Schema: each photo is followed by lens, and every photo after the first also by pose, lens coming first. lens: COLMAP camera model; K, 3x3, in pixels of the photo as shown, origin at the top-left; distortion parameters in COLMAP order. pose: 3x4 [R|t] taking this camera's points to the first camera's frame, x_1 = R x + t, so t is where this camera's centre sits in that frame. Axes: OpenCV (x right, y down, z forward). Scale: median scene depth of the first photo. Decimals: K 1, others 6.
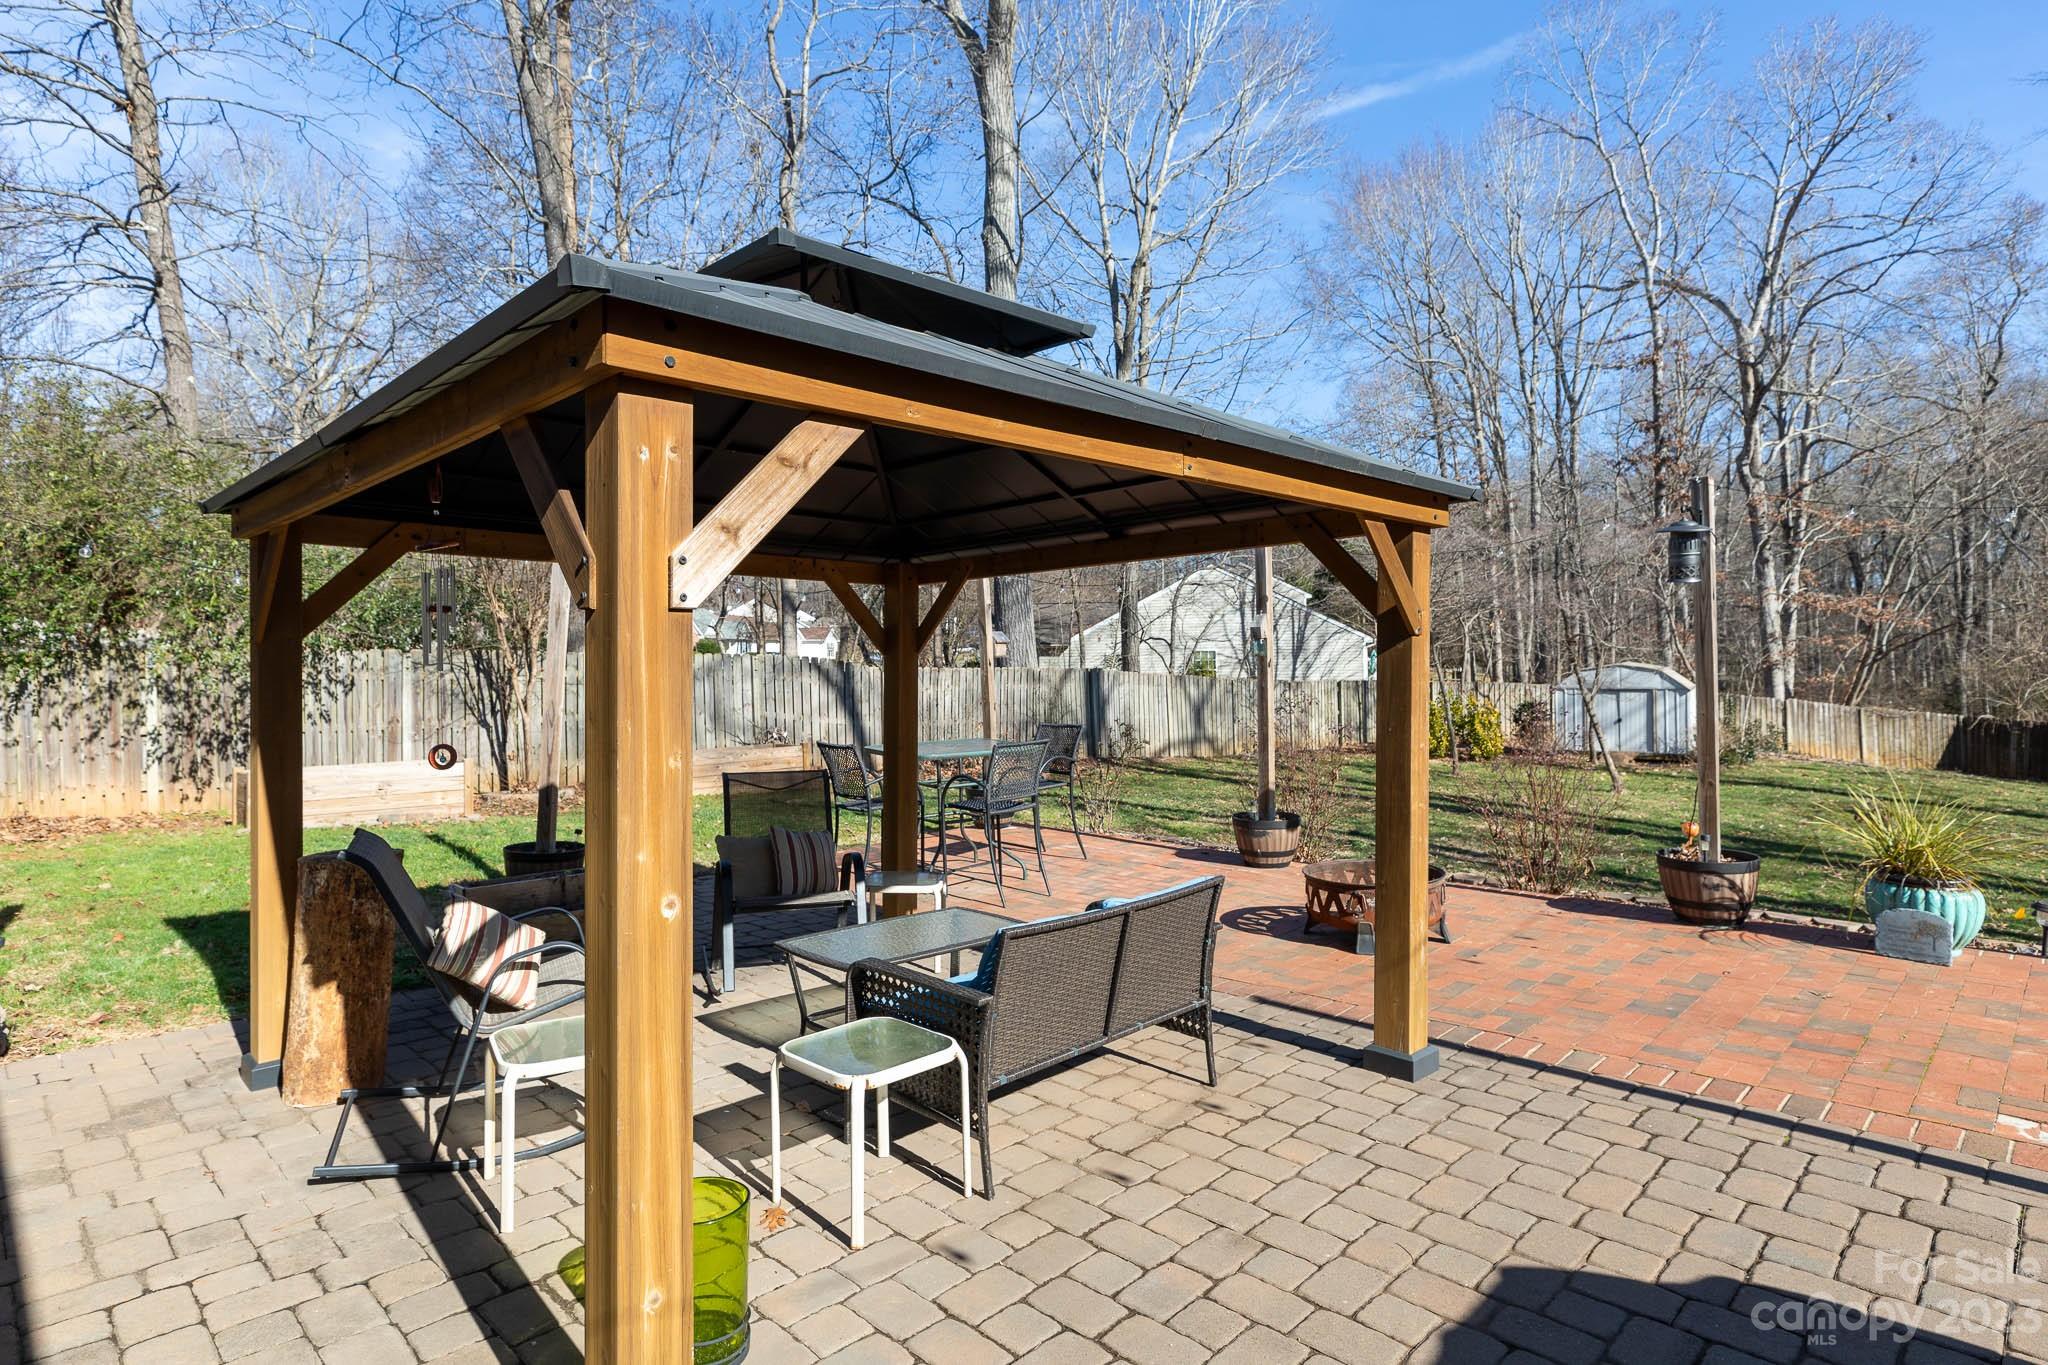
lens RADIAL K [[1092.4, 0, 1016.7], [0, 1092.4, 649.2], [0, 0, 1]] dist [-0.000758, 0.000084]
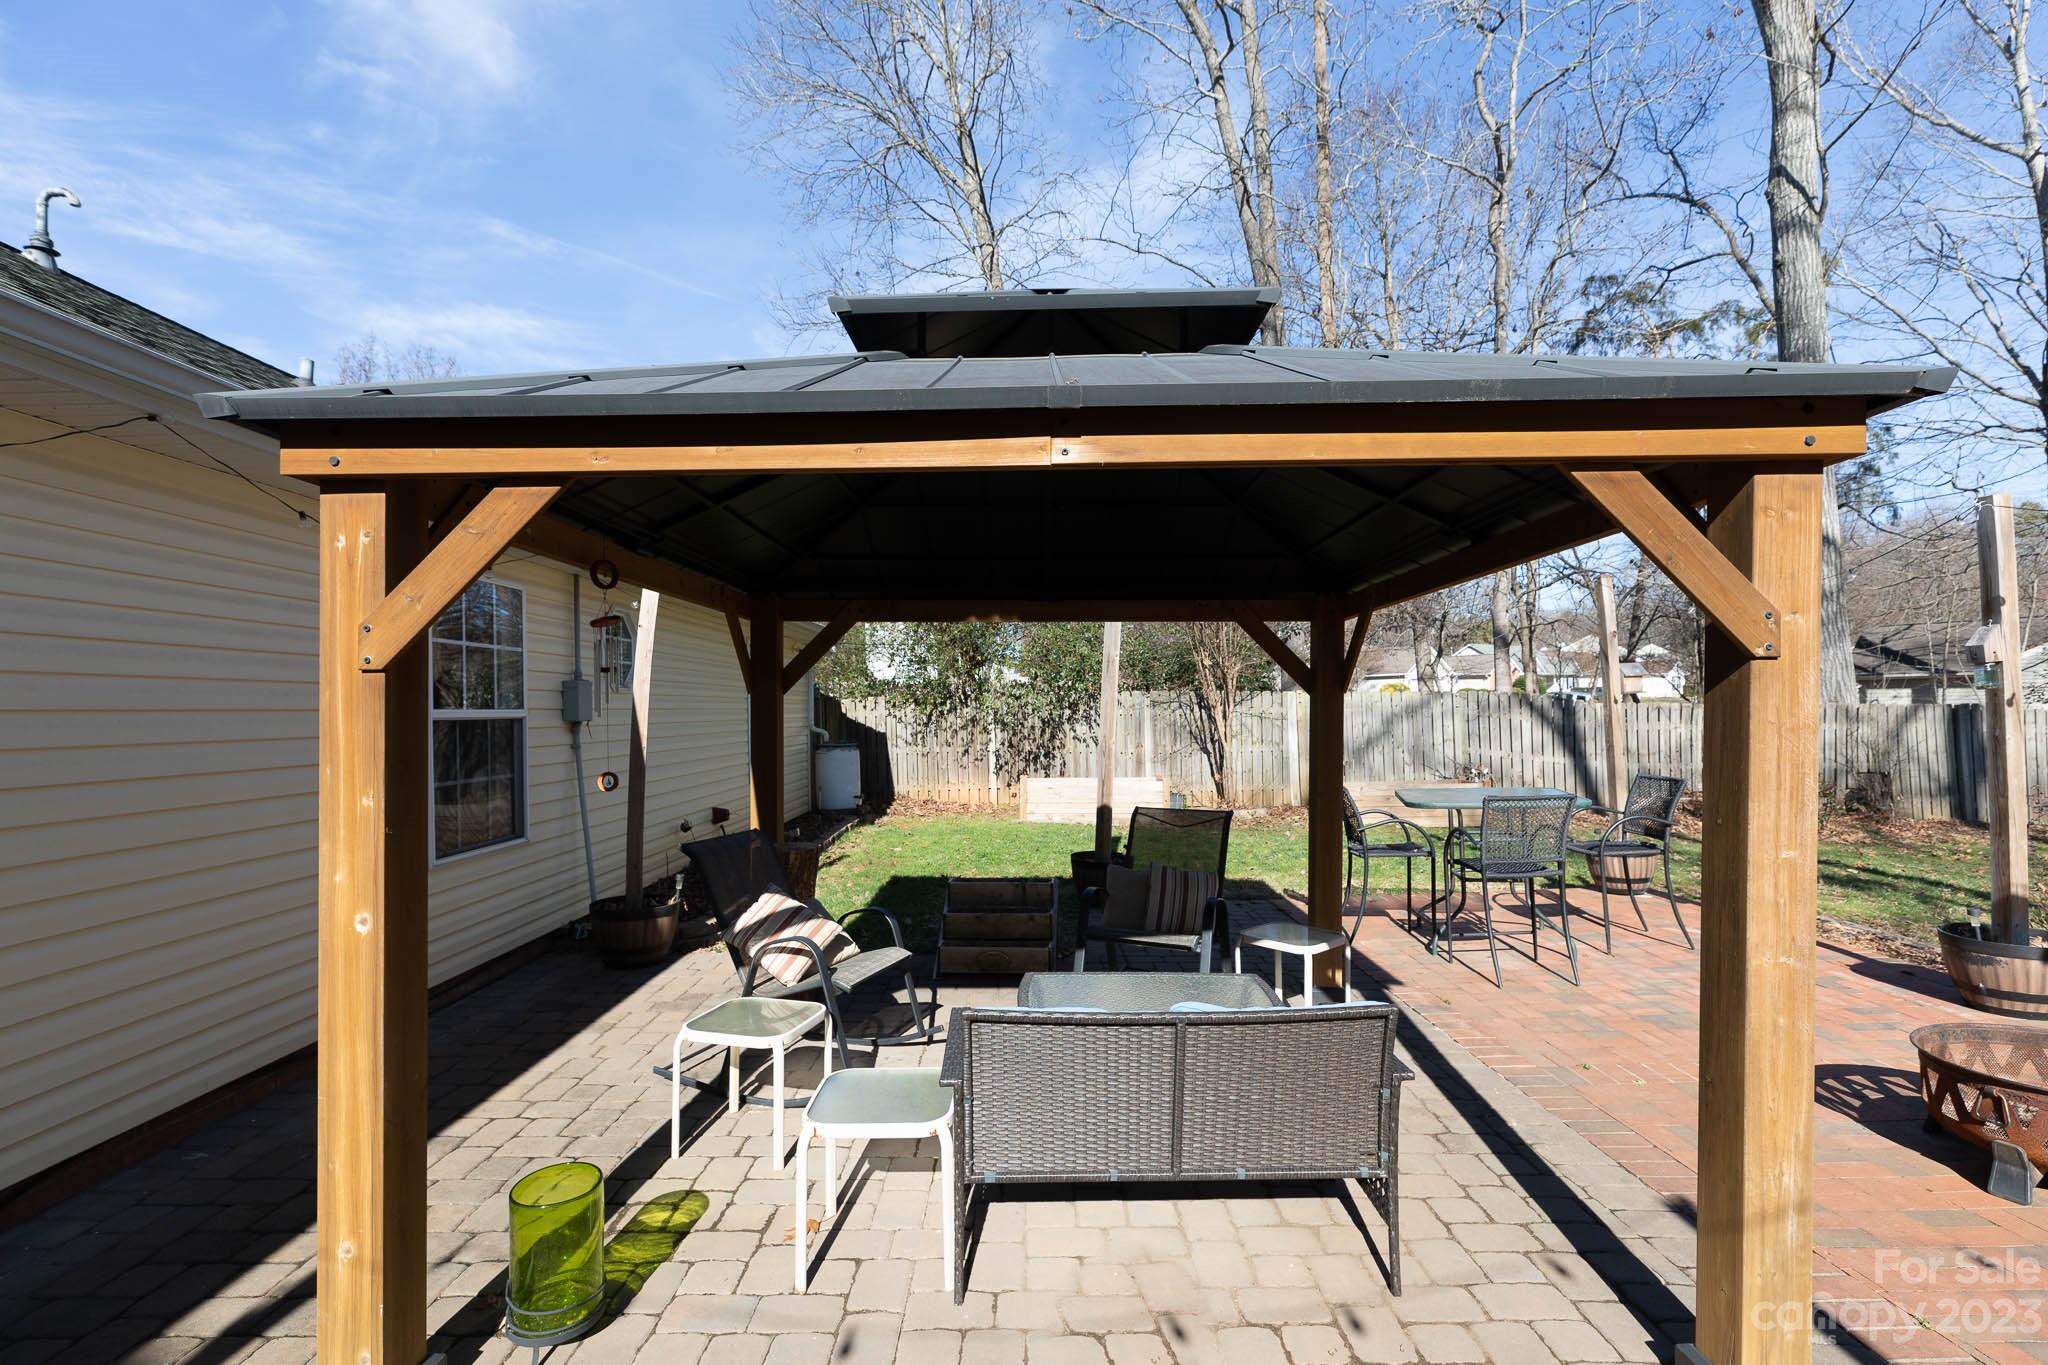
lens RADIAL K [[939.6, 0, 1024.9], [0, 939.6, 699.6], [0, 0, 1]] dist [0.004246, -0.000248]
pose [[0.703680, -0.005003, -0.710499, 0.081850], [0.014541, 0.999867, 0.007360, -0.000219], [0.710368, -0.015511, 0.703660, 0.071575]]
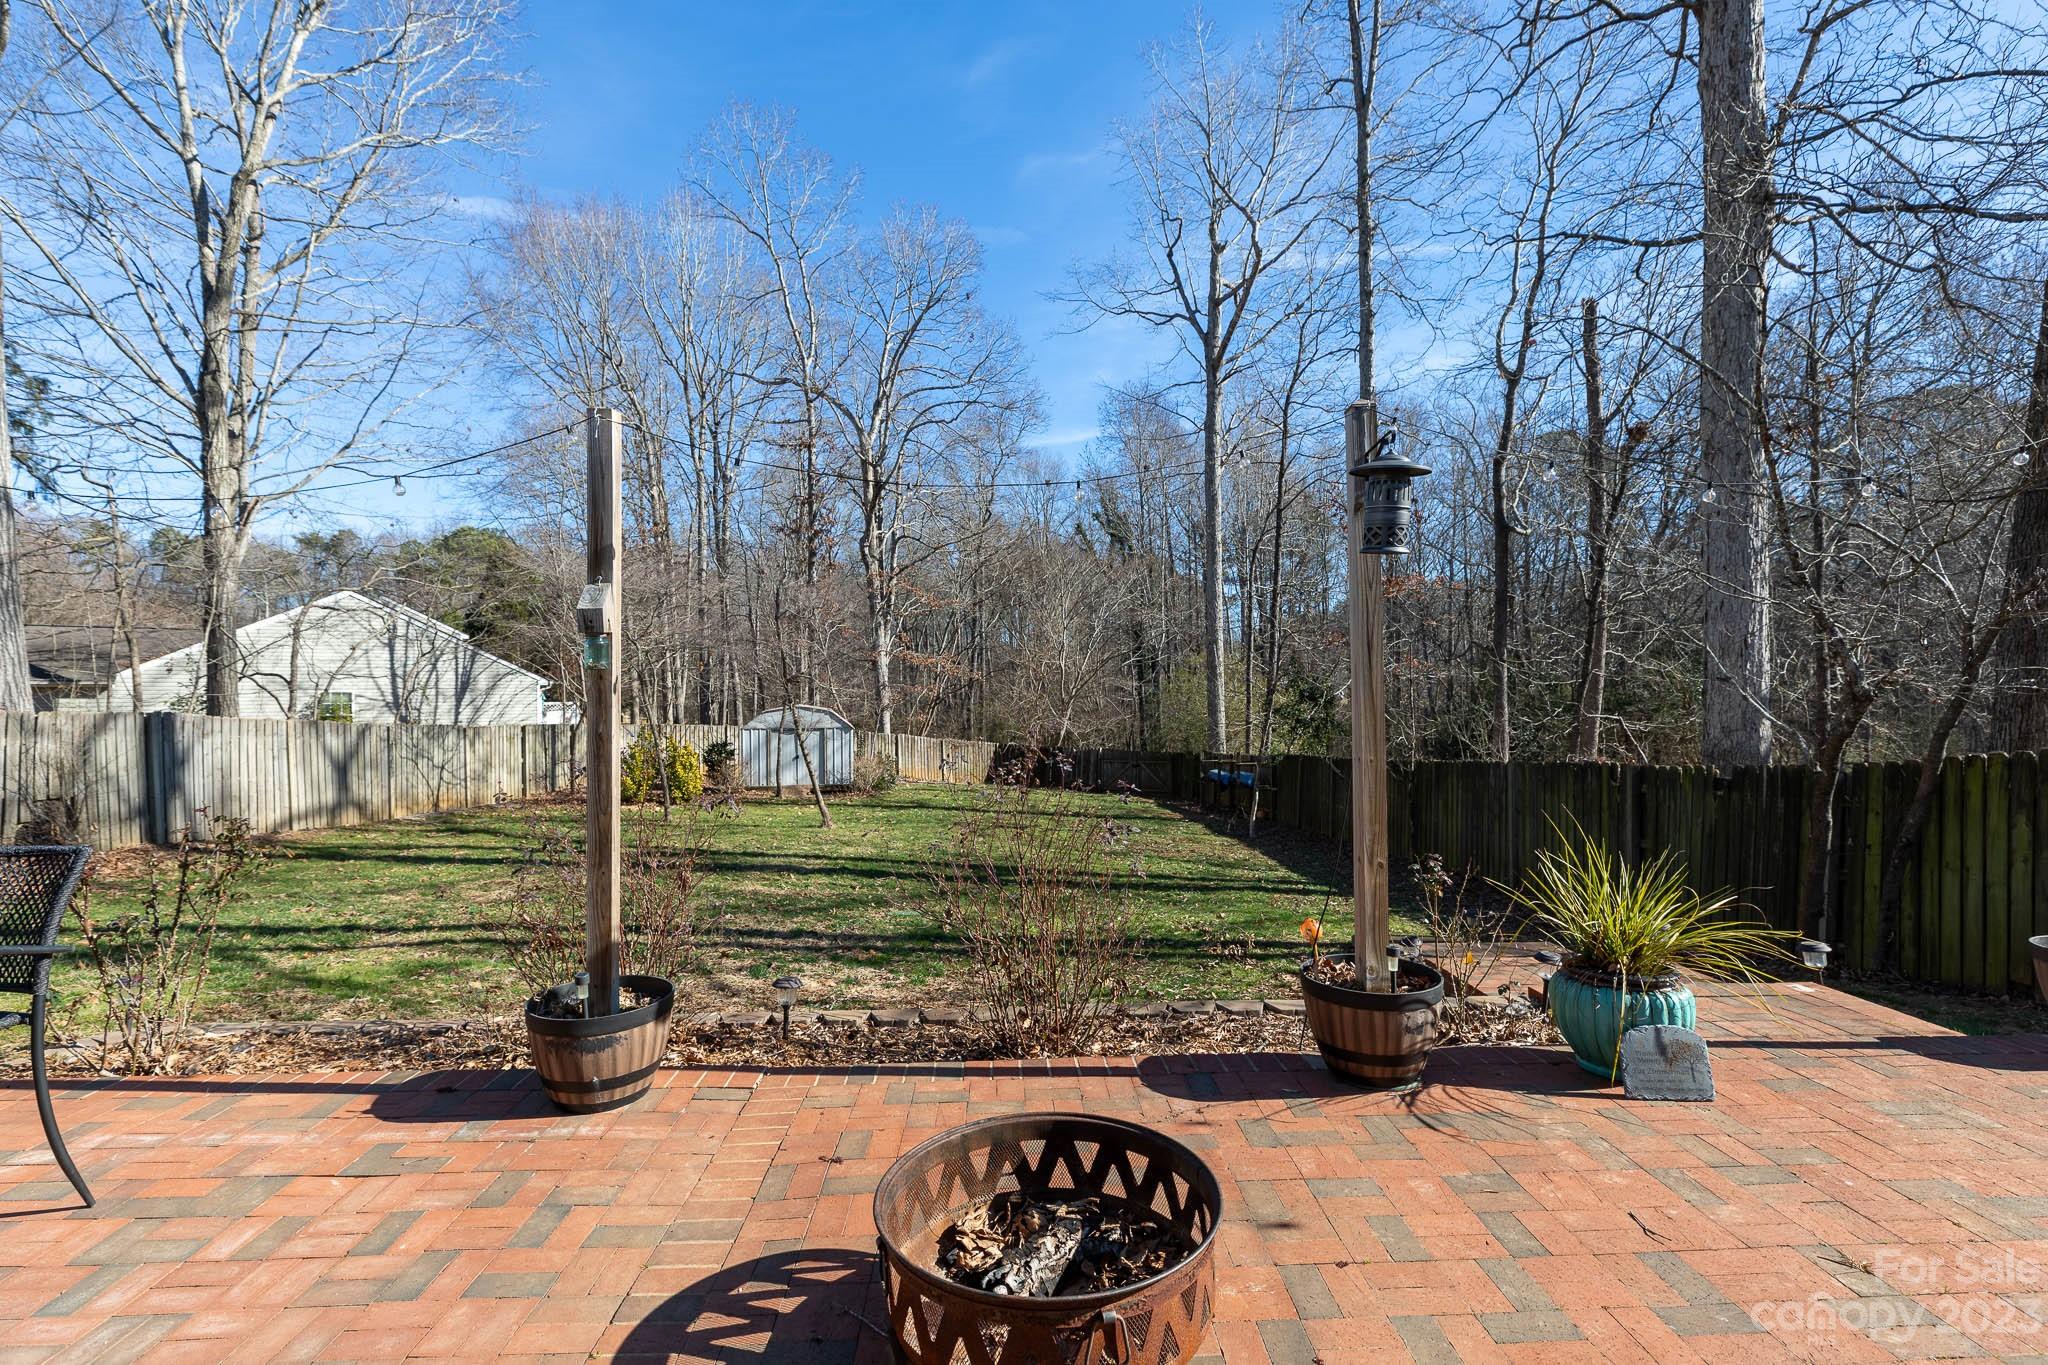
lens RADIAL K [[956.2, 0, 1018.7], [0, 956.2, 688.6], [0, 0, 1]] dist [0.003941, 0.000404]
pose [[0.697305, 0.011096, 0.716689, 0.018443], [-0.005236, 0.999932, -0.010387, 0.006551], [-0.716756, 0.003490, 0.697316, 0.213864]]
